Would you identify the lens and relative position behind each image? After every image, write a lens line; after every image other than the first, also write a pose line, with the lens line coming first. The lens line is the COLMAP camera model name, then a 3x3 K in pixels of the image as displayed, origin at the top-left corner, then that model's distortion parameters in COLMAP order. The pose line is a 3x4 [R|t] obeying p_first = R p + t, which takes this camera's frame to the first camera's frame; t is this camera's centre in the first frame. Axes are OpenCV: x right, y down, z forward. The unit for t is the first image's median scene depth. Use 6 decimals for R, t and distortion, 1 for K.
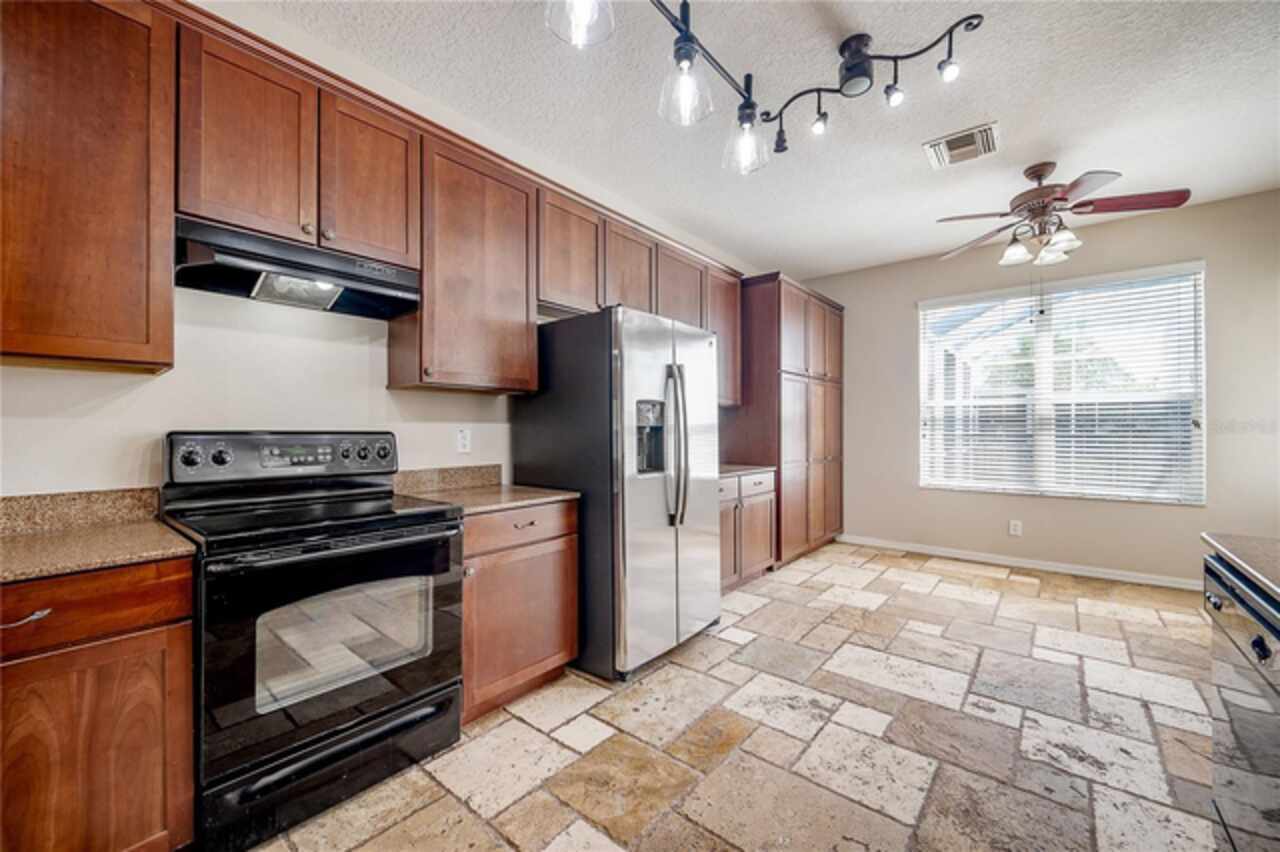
lens RADIAL K [[513.3, 0, 633.8], [0, 513.3, 425.2], [0, 0, 1]] dist [-0.000005, 0.000796]
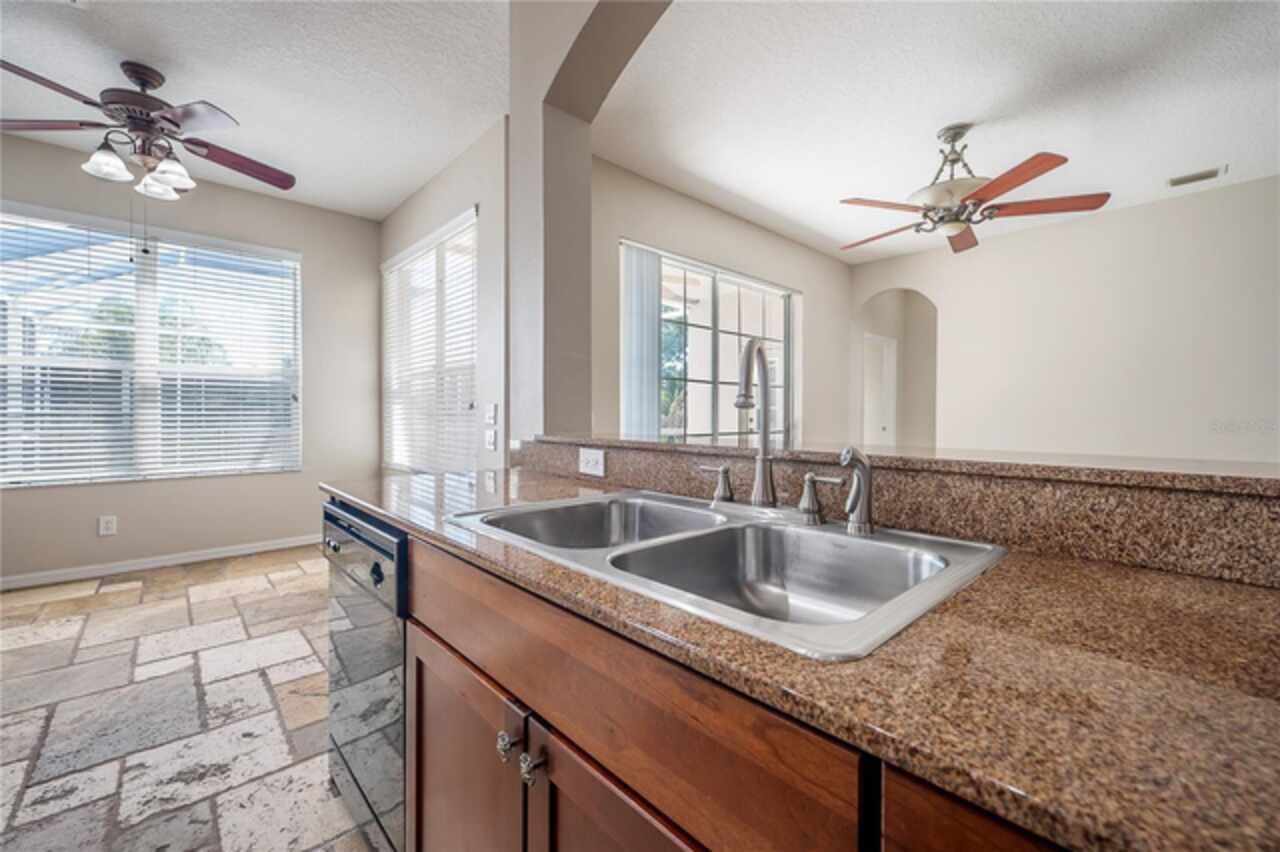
lens RADIAL K [[513.3, 0, 641.6], [0, 513.3, 420.8], [0, 0, 1]] dist [-0.000005, 0.000796]
pose [[0.124357, -0.005606, 0.992222, 0.100522], [-0.005635, 0.999964, 0.006356, 0.046222], [-0.992222, -0.006381, 0.124321, 0.142307]]
